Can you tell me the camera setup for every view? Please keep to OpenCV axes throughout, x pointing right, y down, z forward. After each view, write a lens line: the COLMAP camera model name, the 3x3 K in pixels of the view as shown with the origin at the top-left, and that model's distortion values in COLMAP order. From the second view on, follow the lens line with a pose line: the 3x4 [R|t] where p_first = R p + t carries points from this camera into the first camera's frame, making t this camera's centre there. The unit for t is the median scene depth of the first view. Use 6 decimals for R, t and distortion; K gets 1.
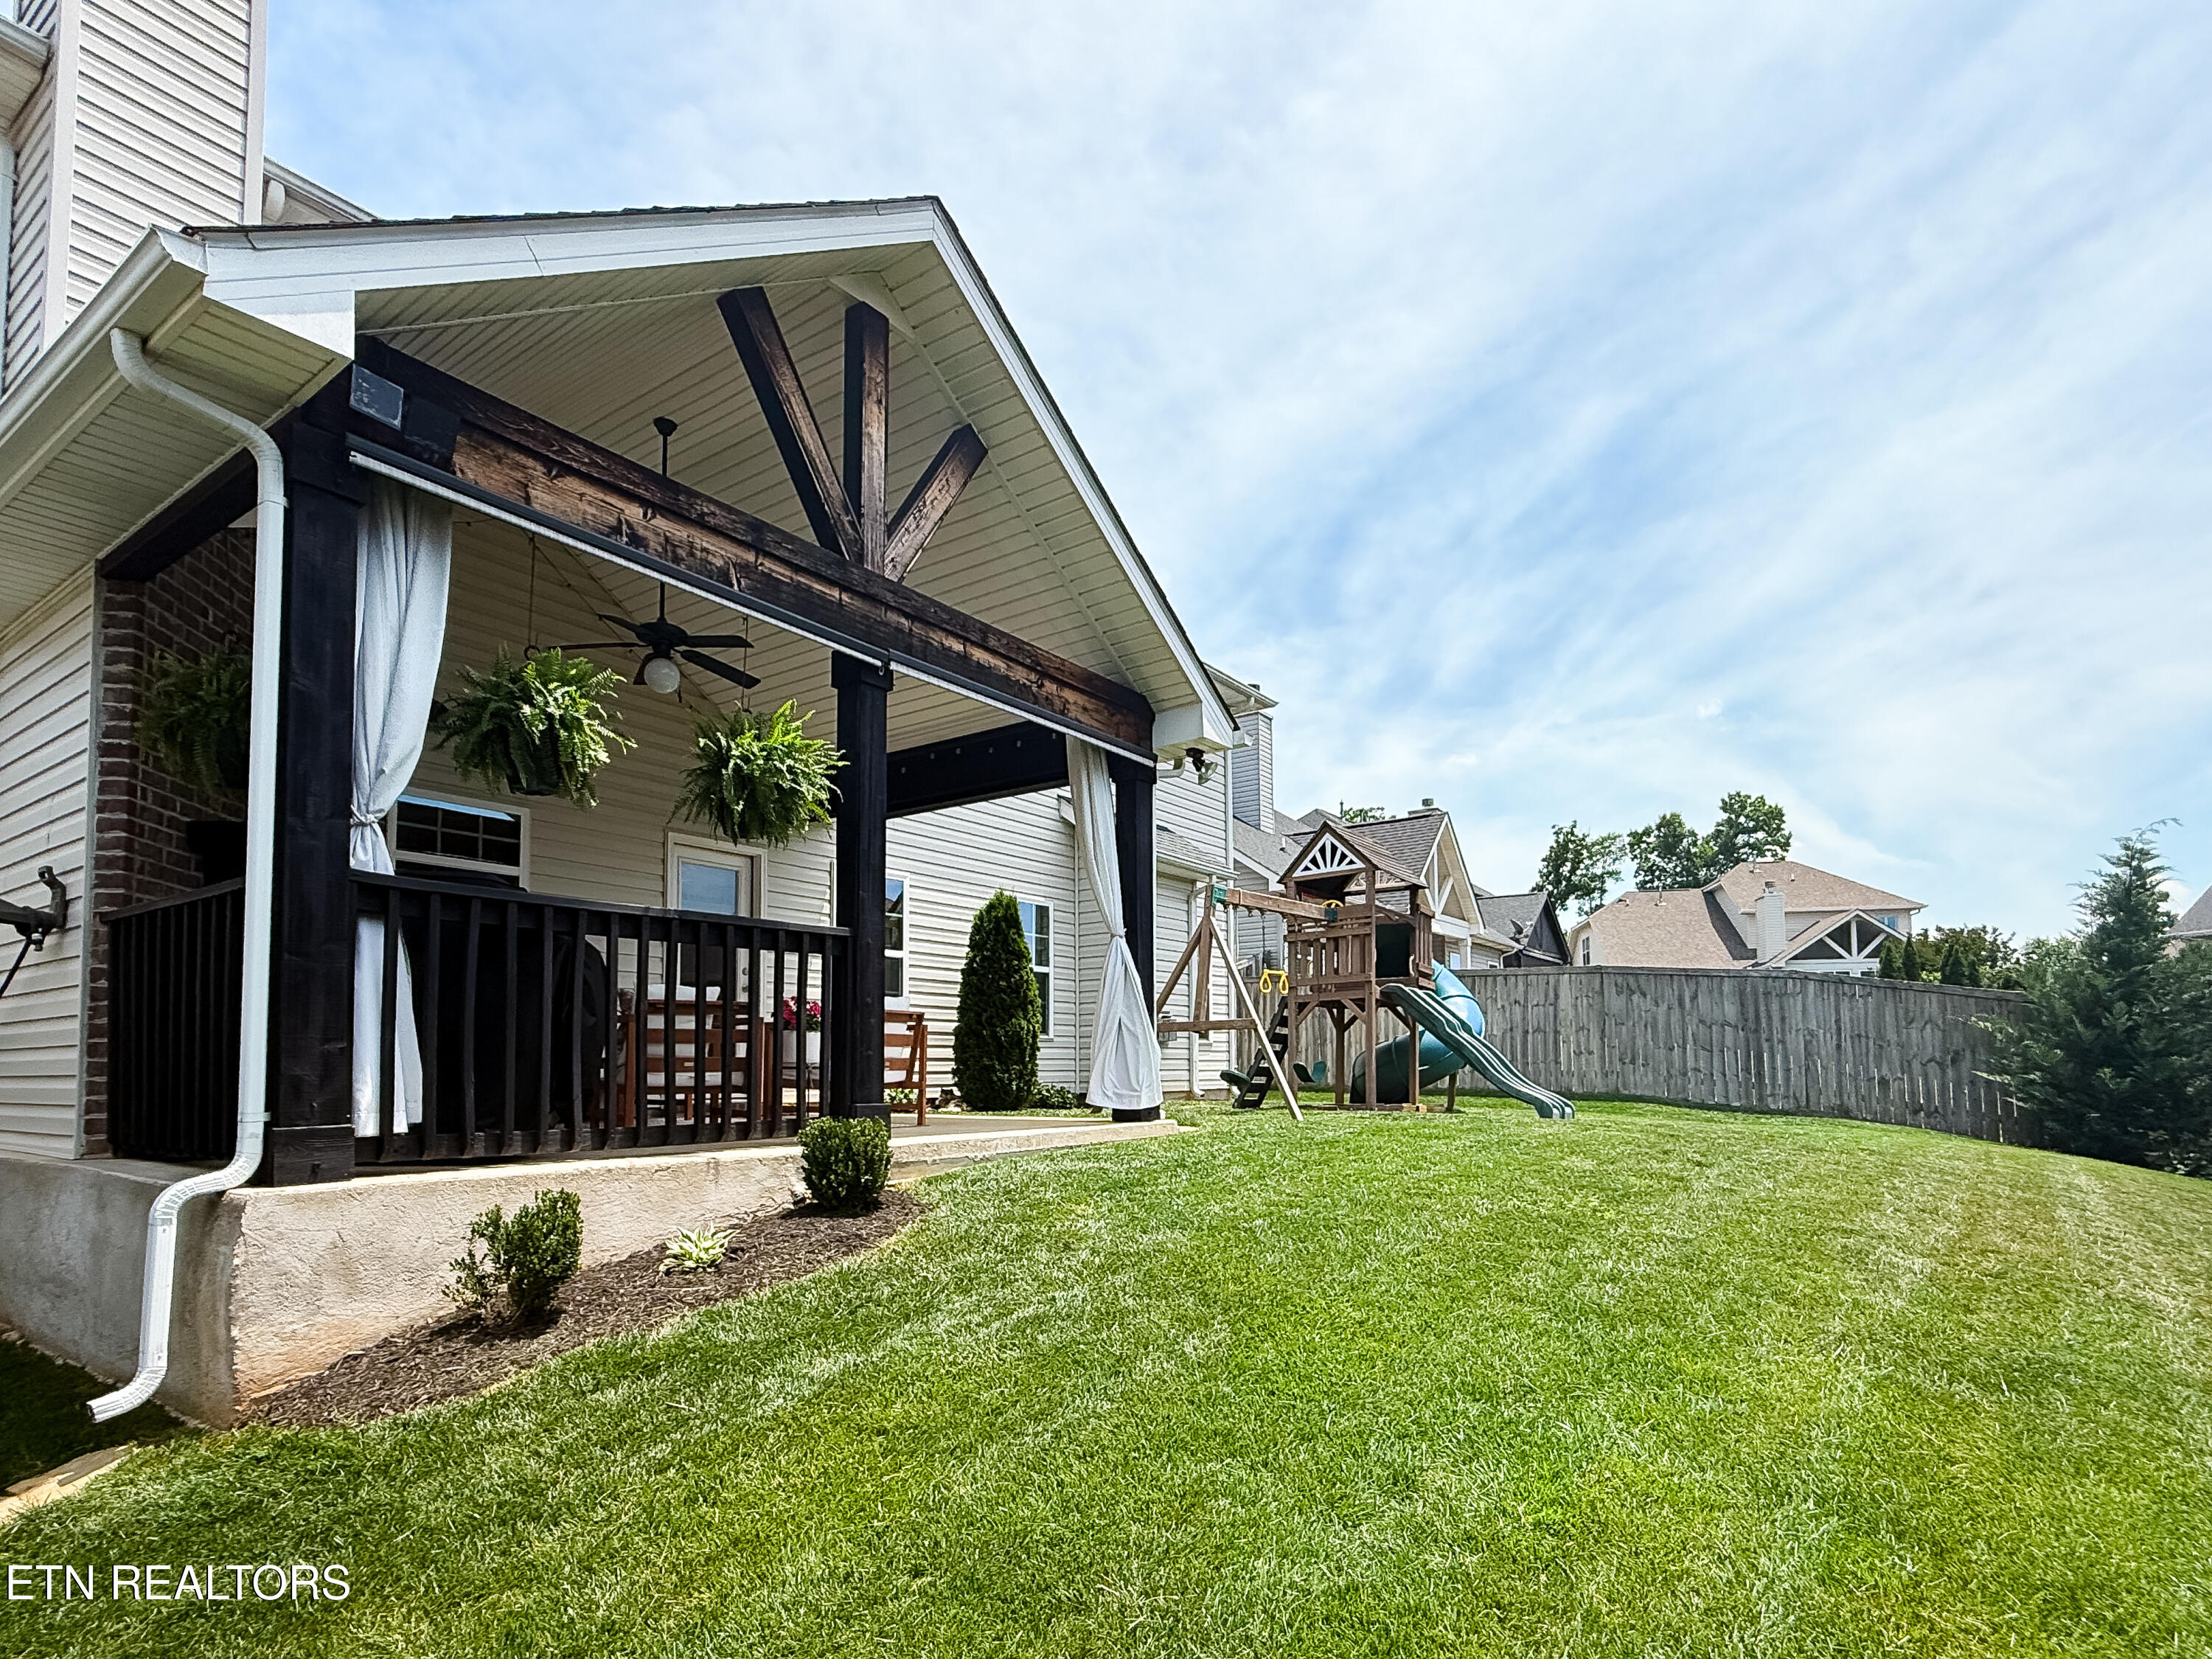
lens RADIAL K [[1150.6, 0, 1118.1], [0, 1150.6, 828.7], [0, 0, 1]] dist [-0.000801, 0.001180]
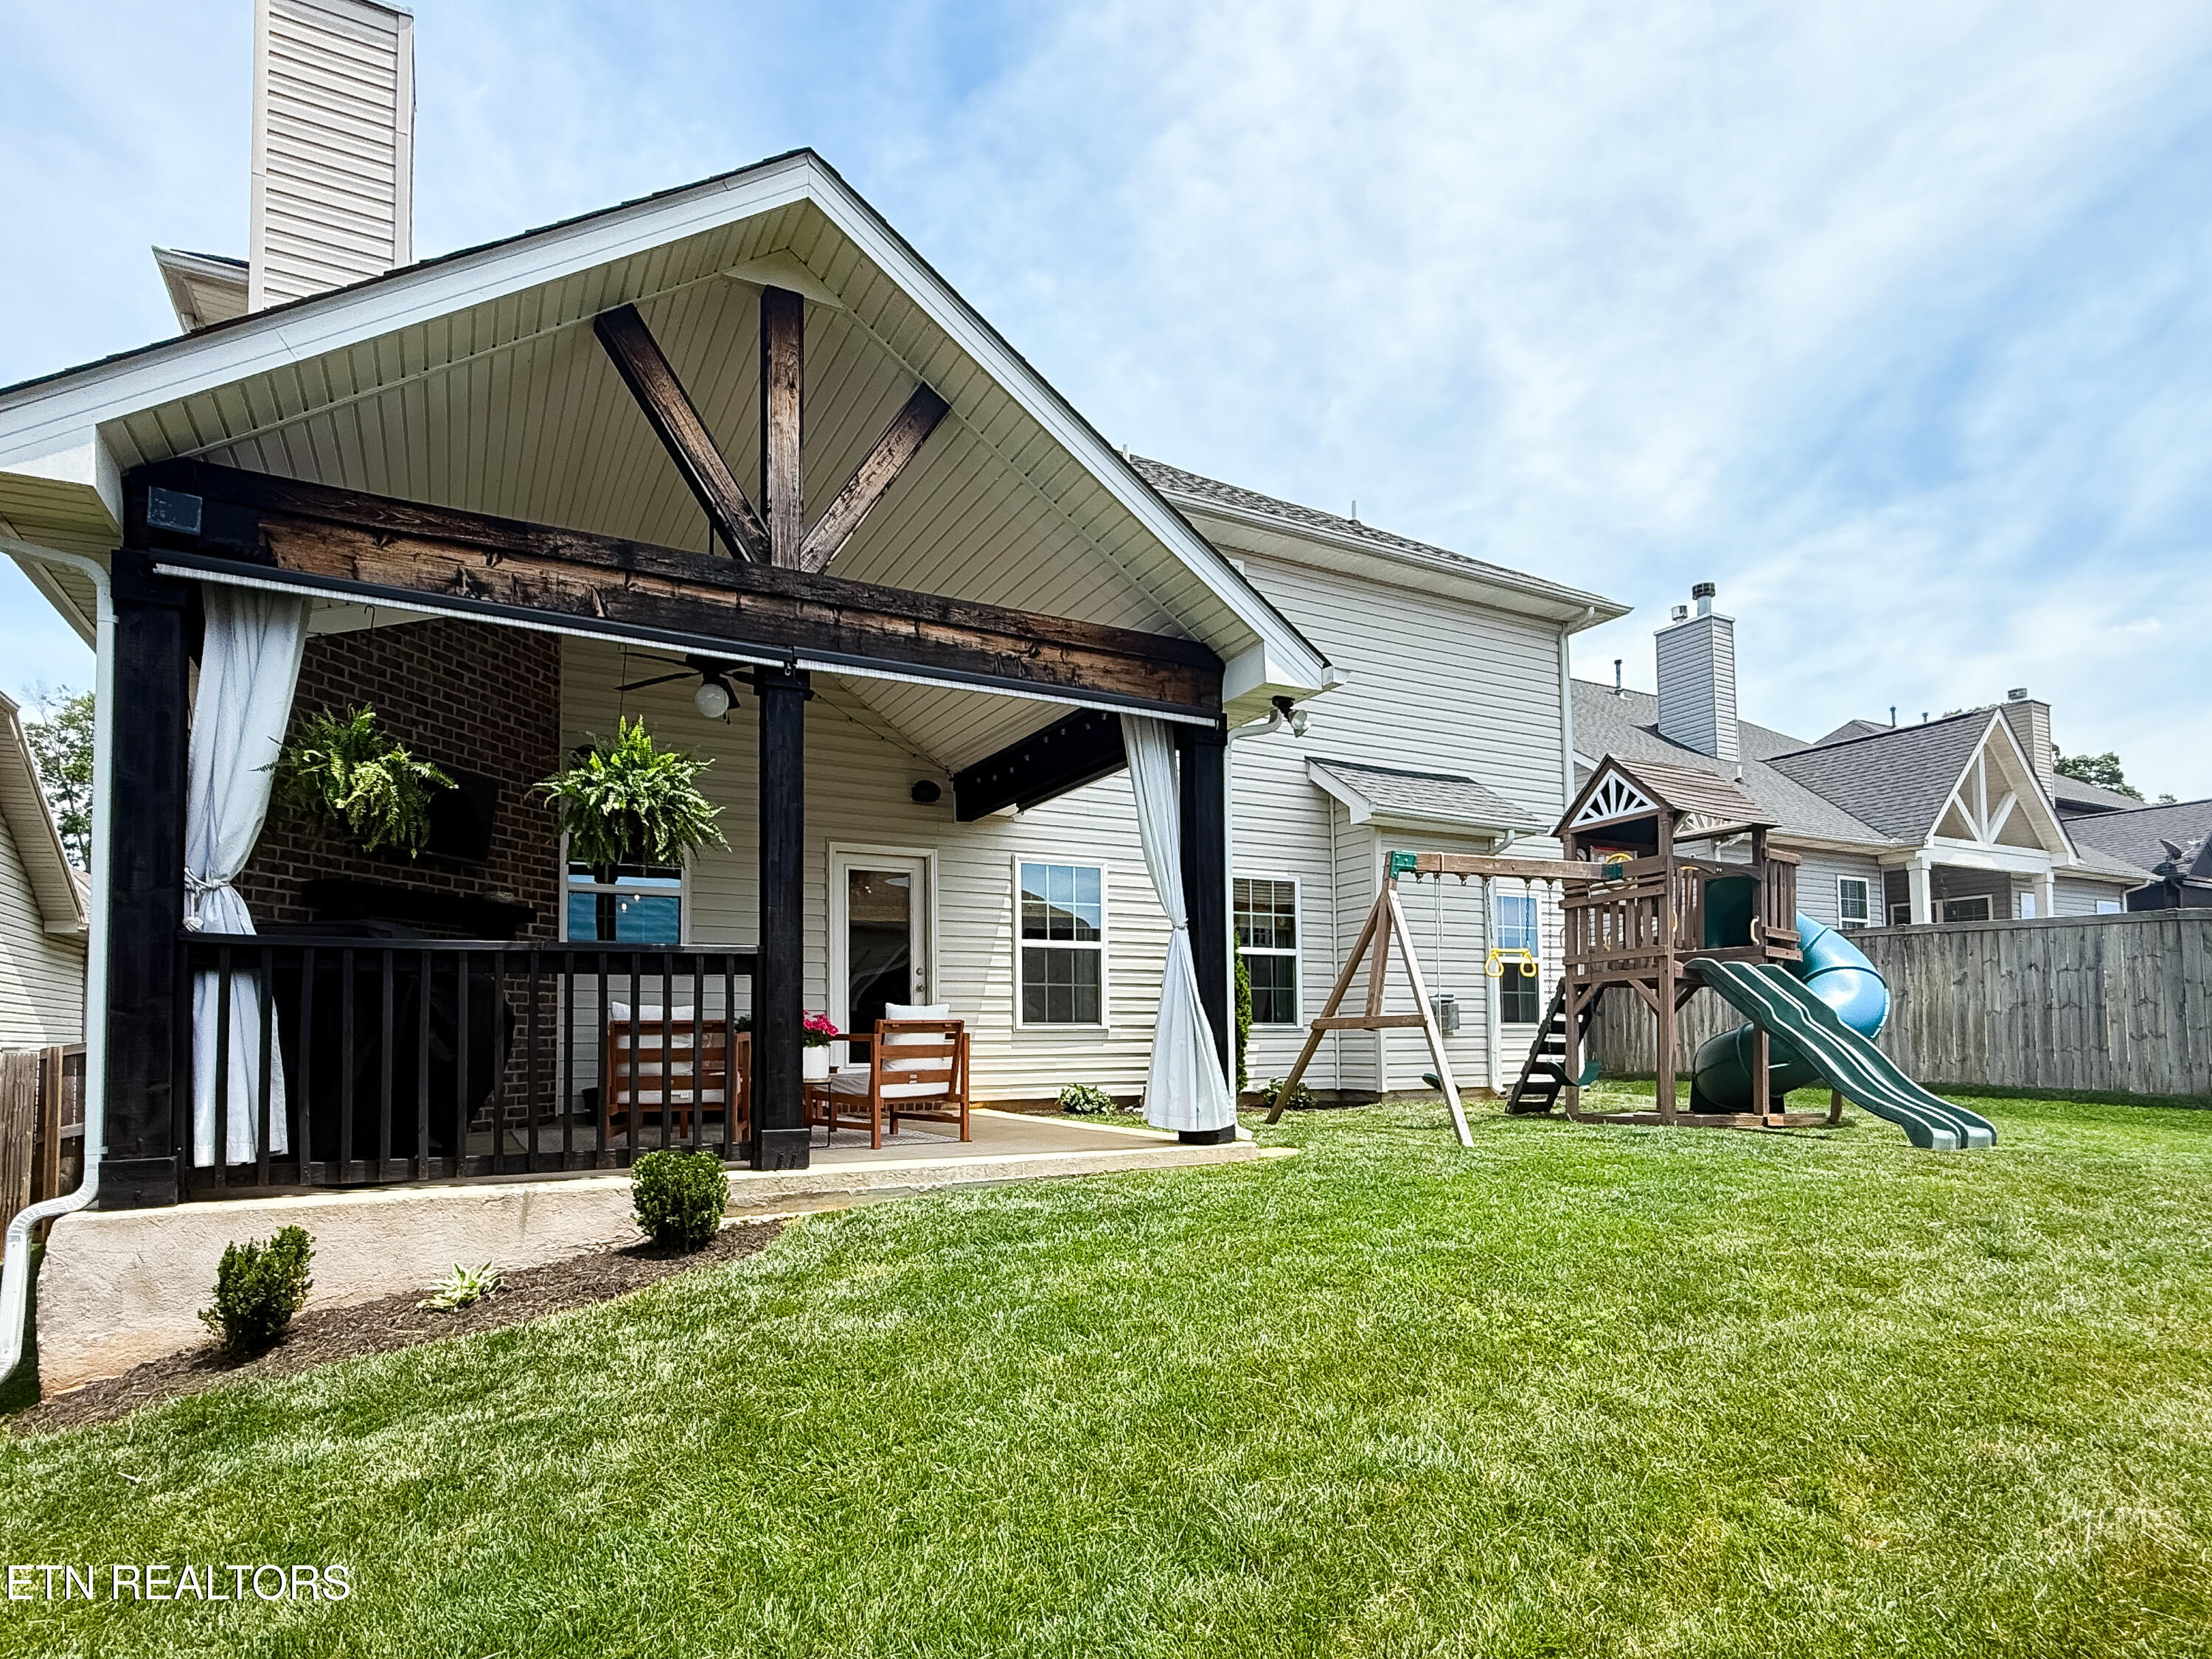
lens RADIAL K [[1150.6, 0, 1102.1], [0, 1150.6, 831.4], [0, 0, 1]] dist [-0.000801, 0.001180]
pose [[0.887130, -0.080847, -0.454383, 0.423105], [0.096341, 0.995287, 0.011006, 0.007523], [0.451352, -0.053540, 0.890739, 0.256532]]
